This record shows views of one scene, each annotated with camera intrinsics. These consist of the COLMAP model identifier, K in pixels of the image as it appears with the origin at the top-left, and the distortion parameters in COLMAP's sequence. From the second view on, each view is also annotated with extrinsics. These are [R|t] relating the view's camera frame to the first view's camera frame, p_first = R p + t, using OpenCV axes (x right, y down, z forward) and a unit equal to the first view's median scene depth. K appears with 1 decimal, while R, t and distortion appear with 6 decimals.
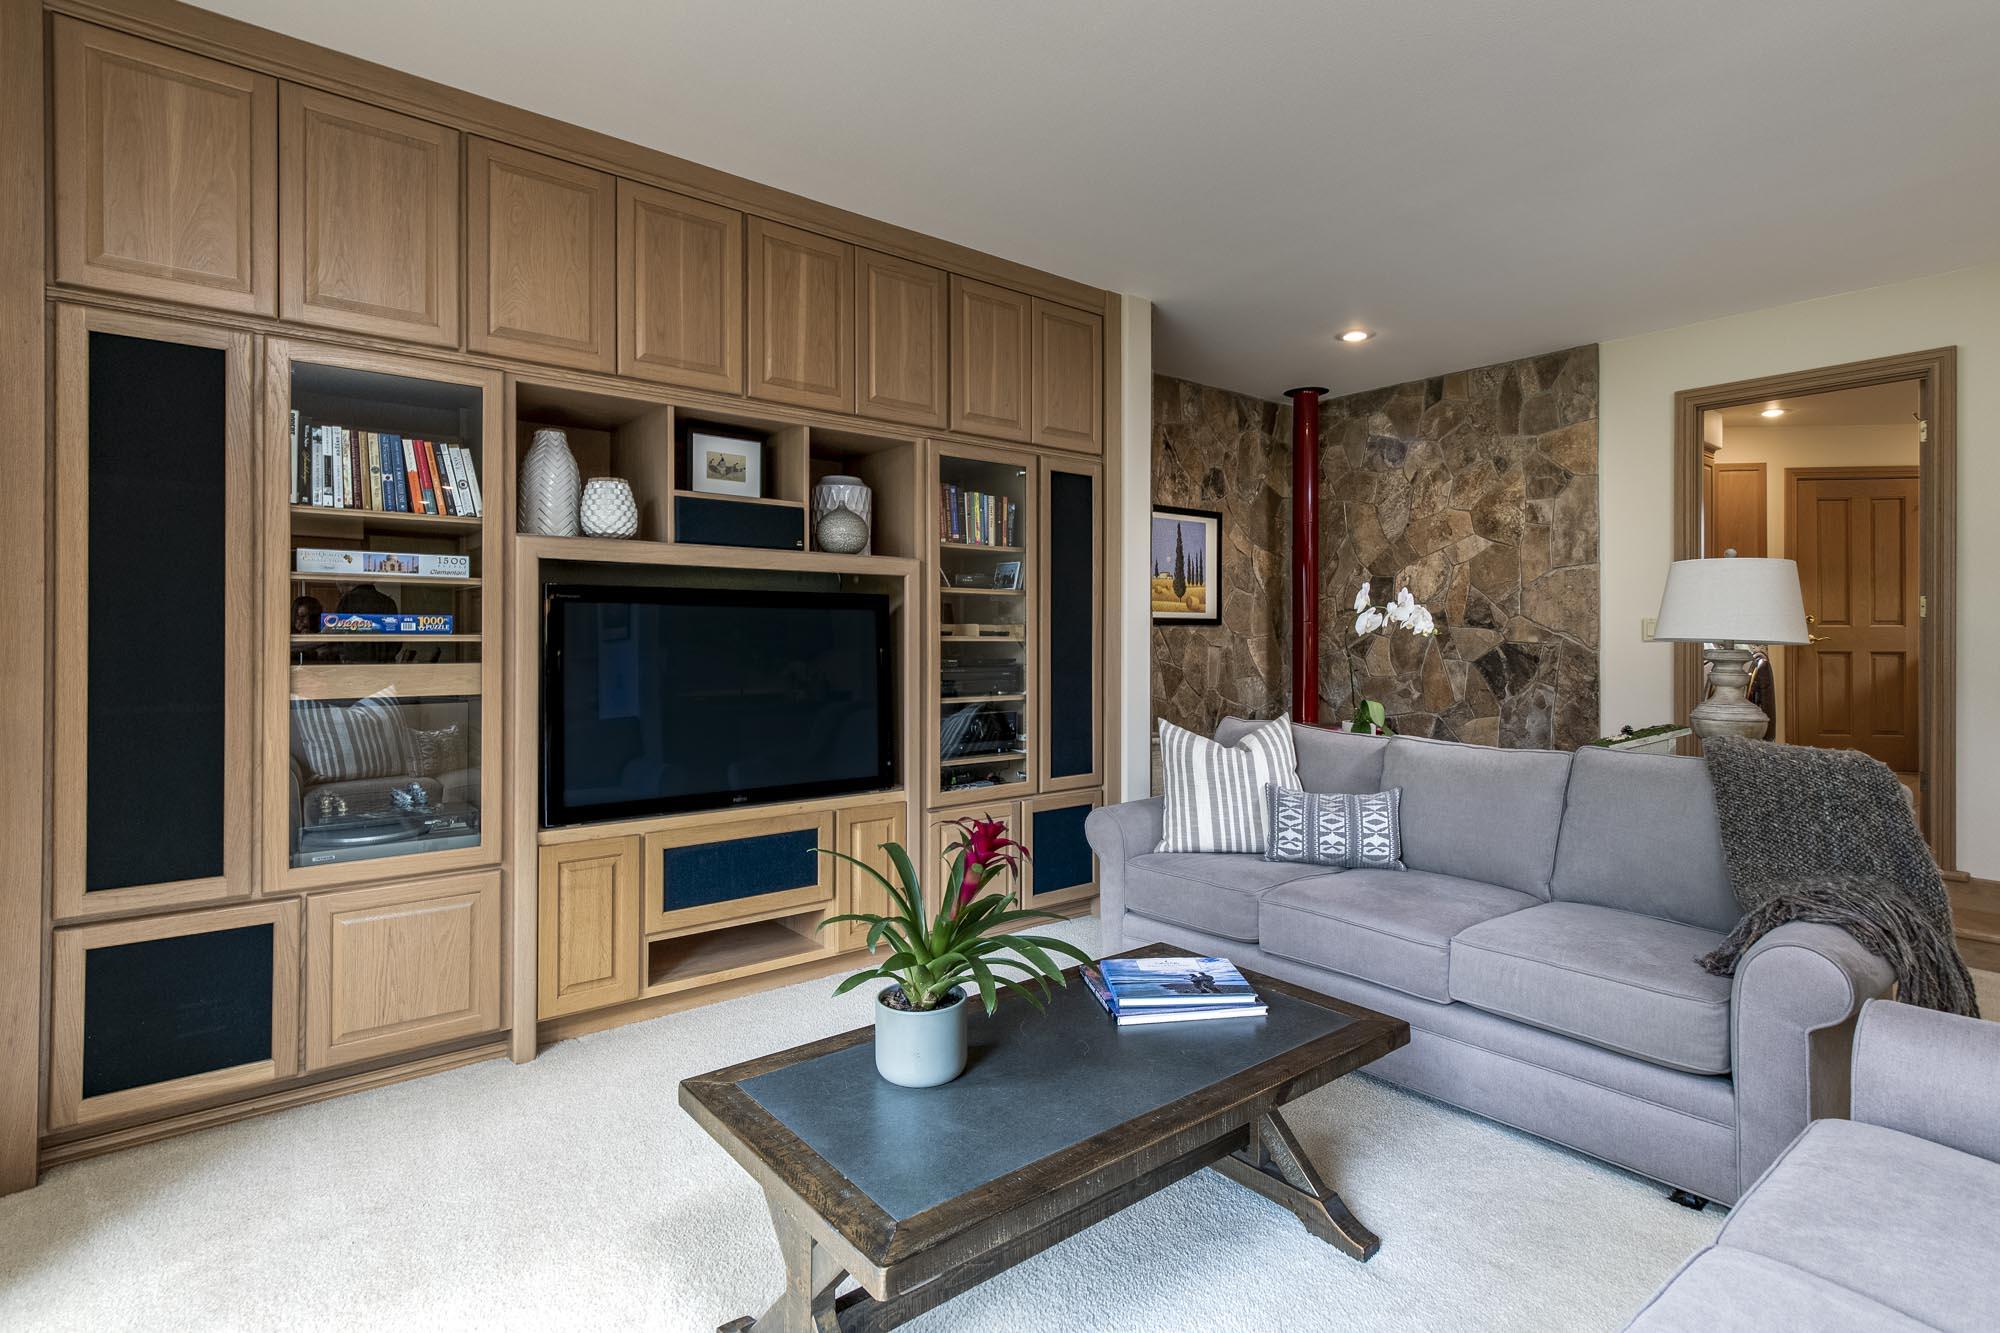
lens RADIAL K [[975.3, 0, 1051.9], [0, 975.3, 638.6], [0, 0, 1]] dist [0.003409, 0.000921]
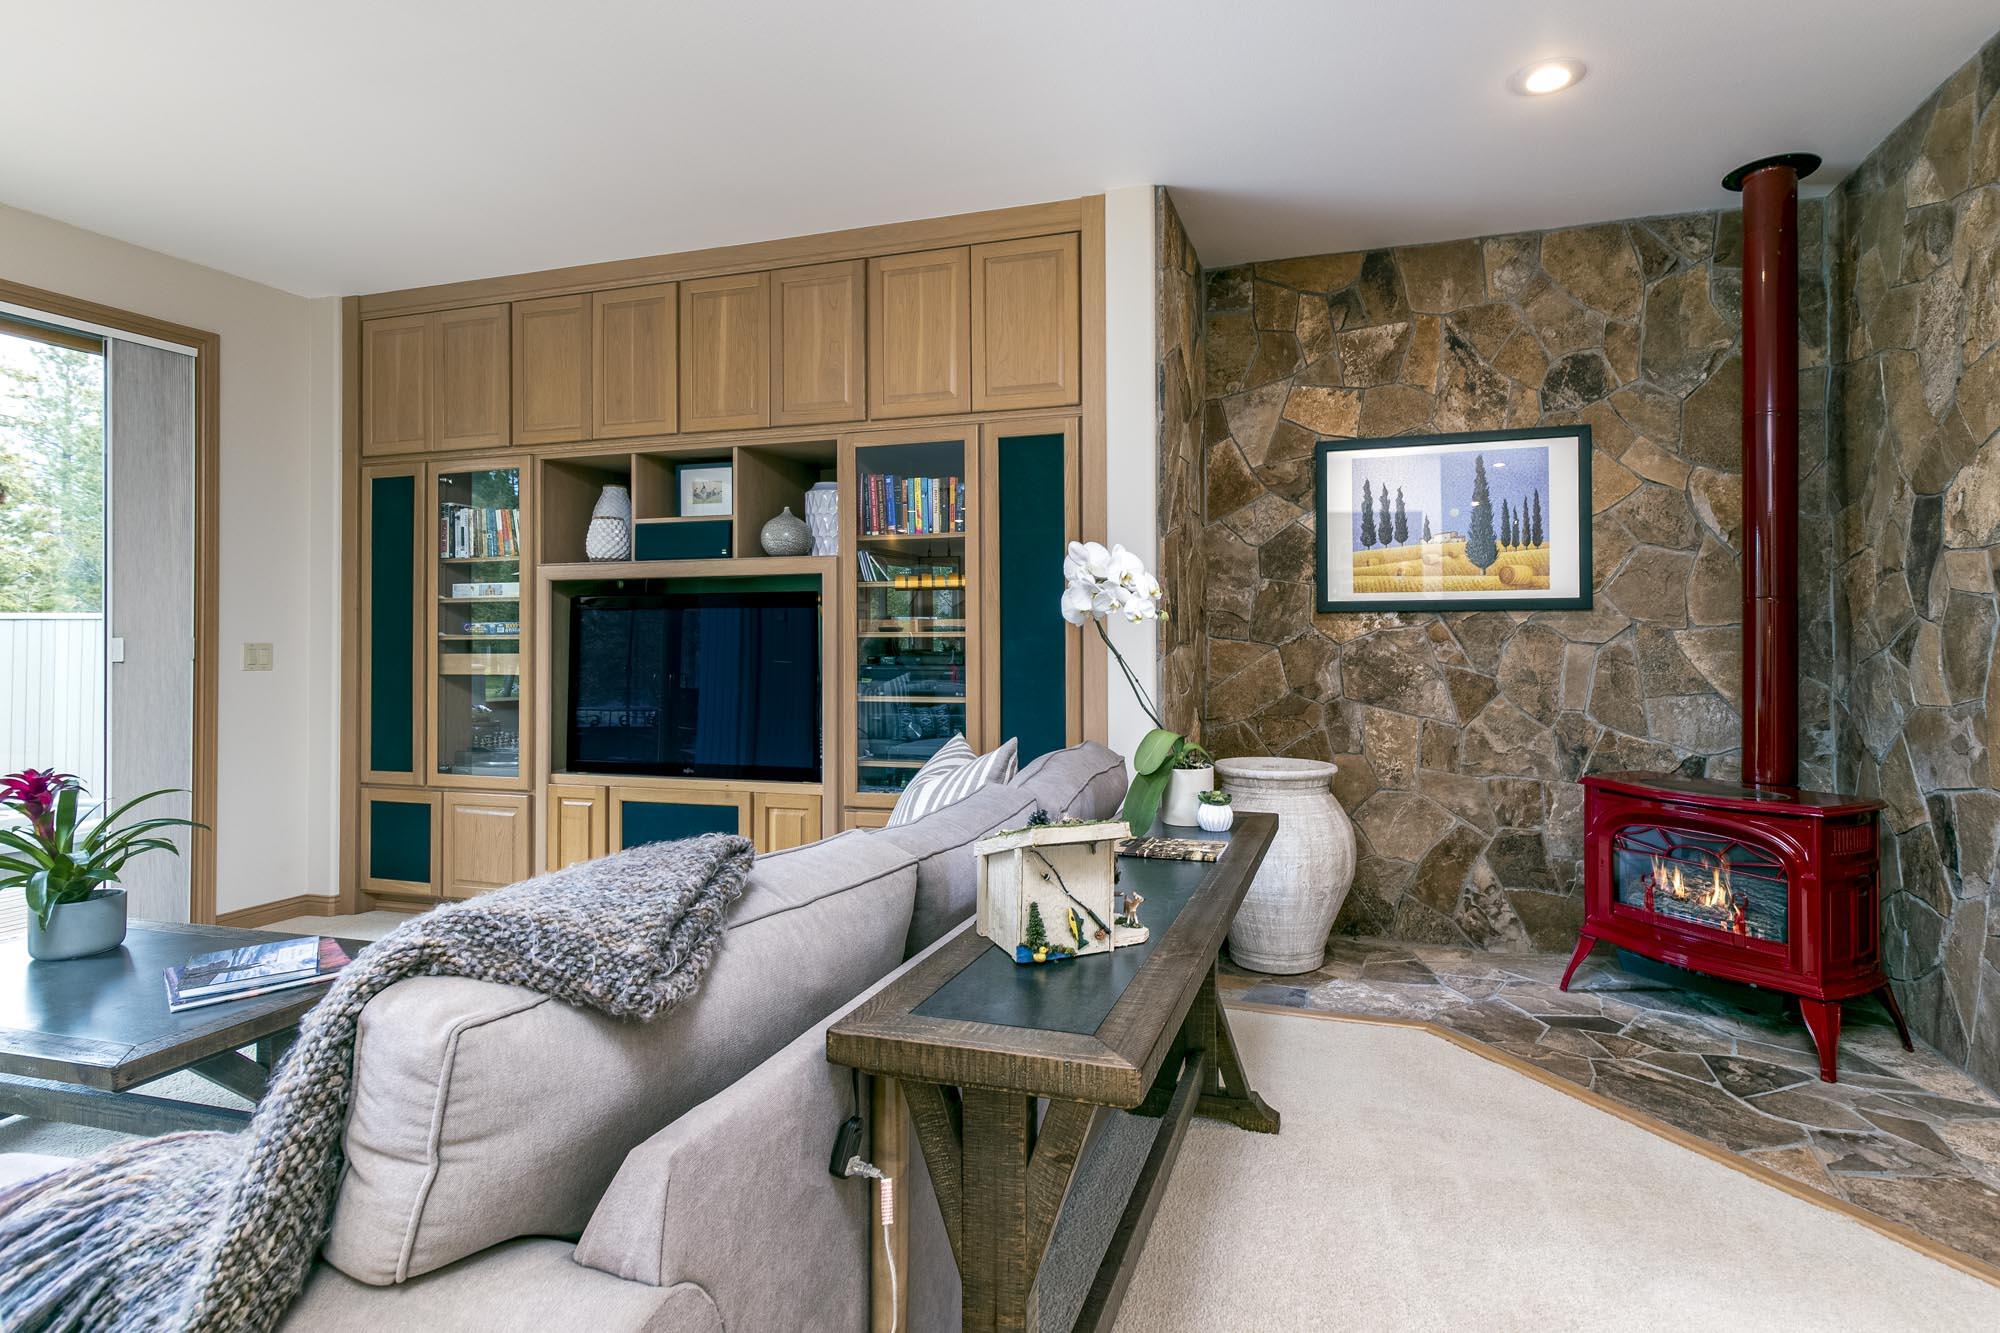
lens RADIAL K [[1005.0, 0, 1046.9], [0, 1005.0, 625.5], [0, 0, 1]] dist [0.009967, -0.001319]
pose [[0.555790, -0.014998, -0.831188, 0.918594], [0.005457, 0.999882, -0.014392, 0.007299], [0.831305, 0.003463, 0.555806, 0.658996]]
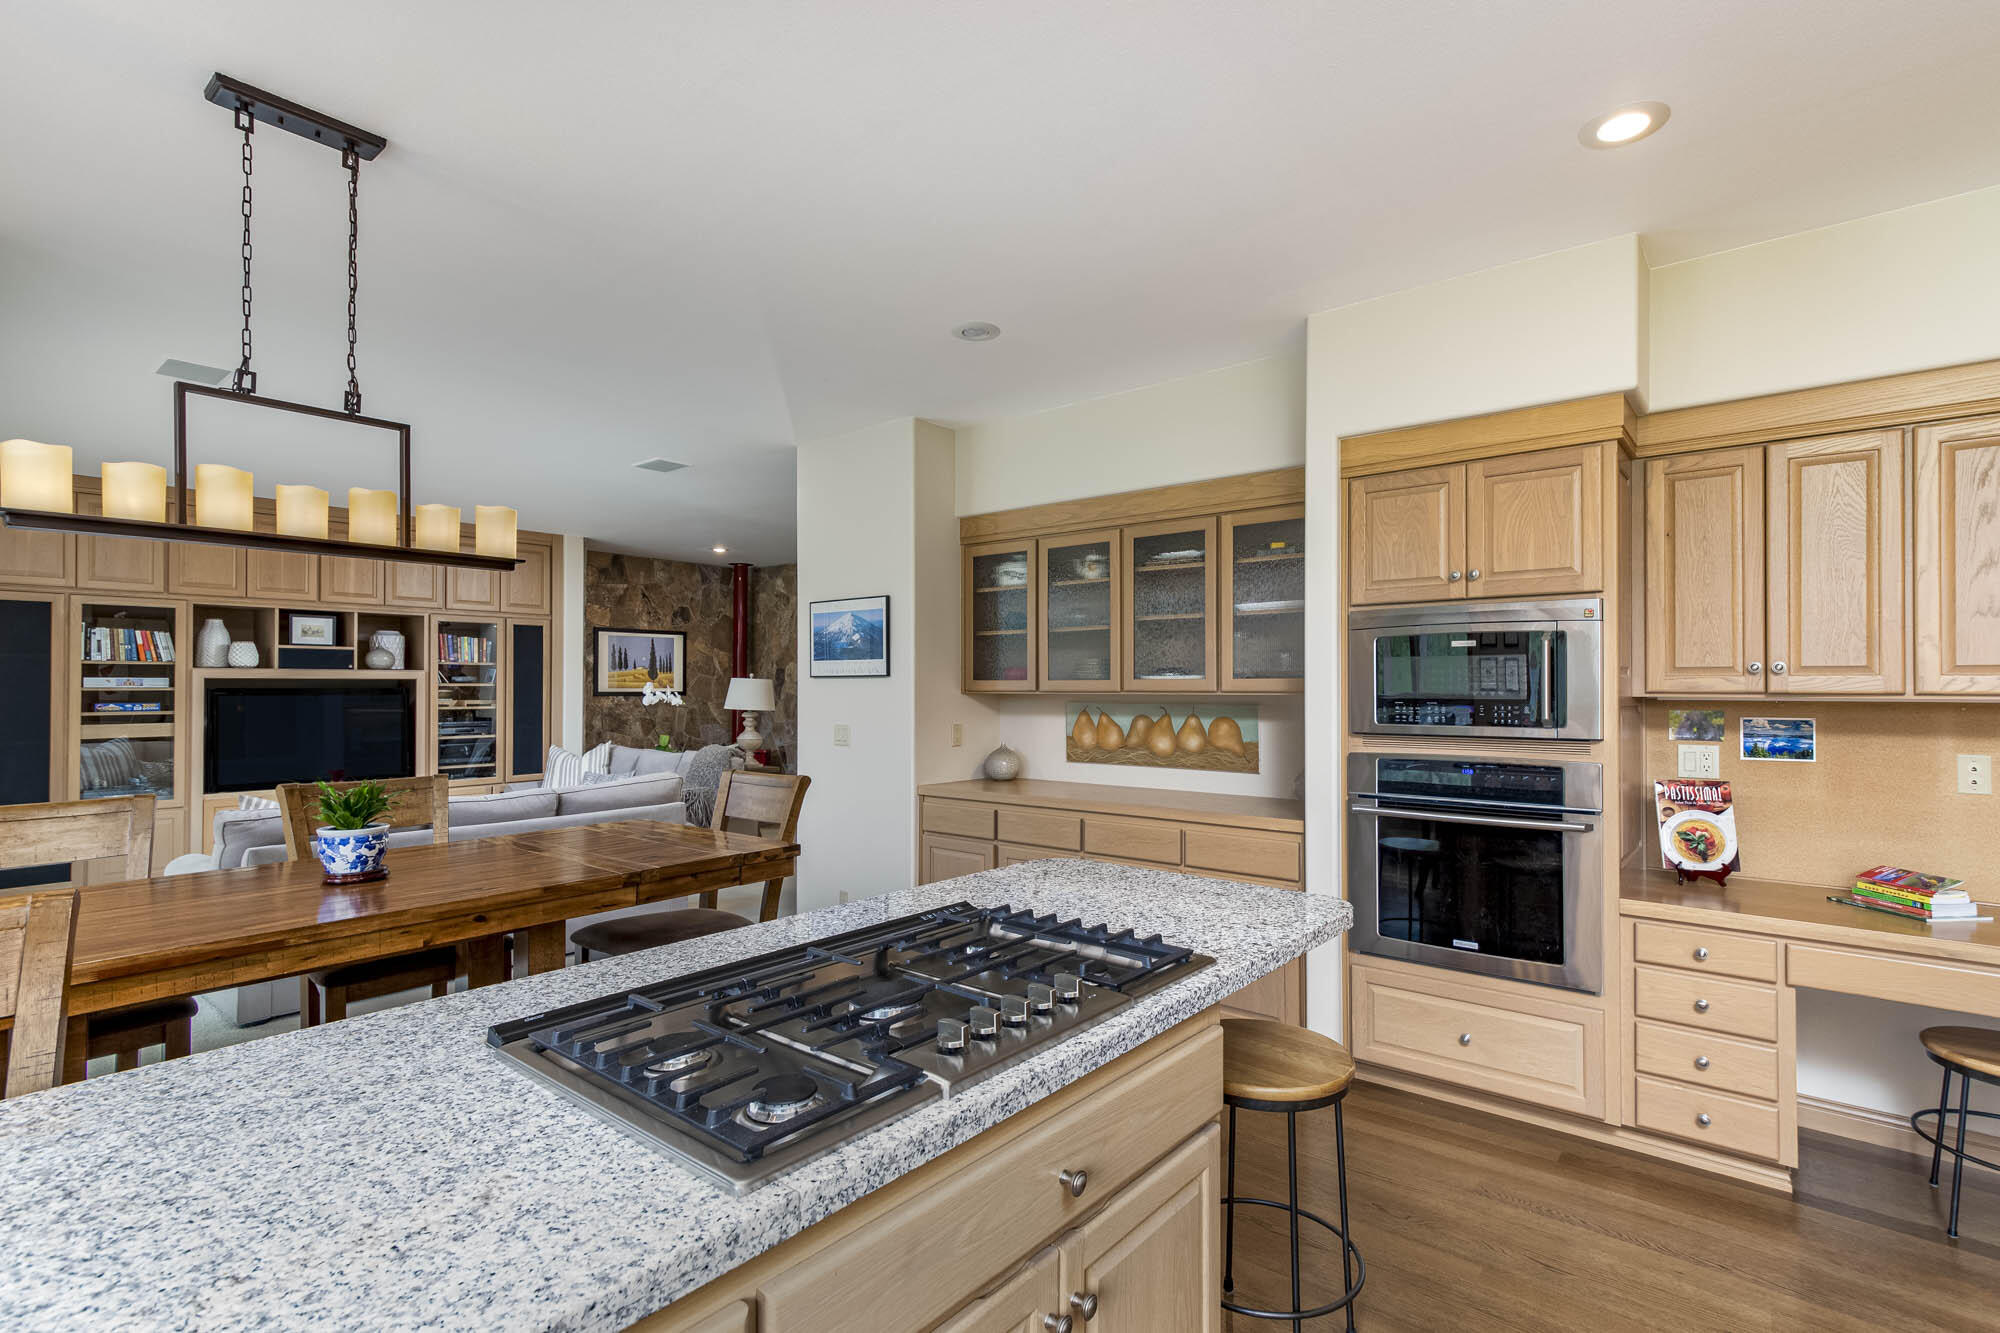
lens RADIAL K [[890.5, 0, 1047.6], [0, 890.5, 681.8], [0, 0, 1]] dist [0.008177, 0.000752]
pose [[0.975525, -0.002243, 0.219877, 0.827865], [0.004157, 0.999957, -0.008242, -0.039159], [-0.219849, 0.008955, 0.975493, -1.314484]]
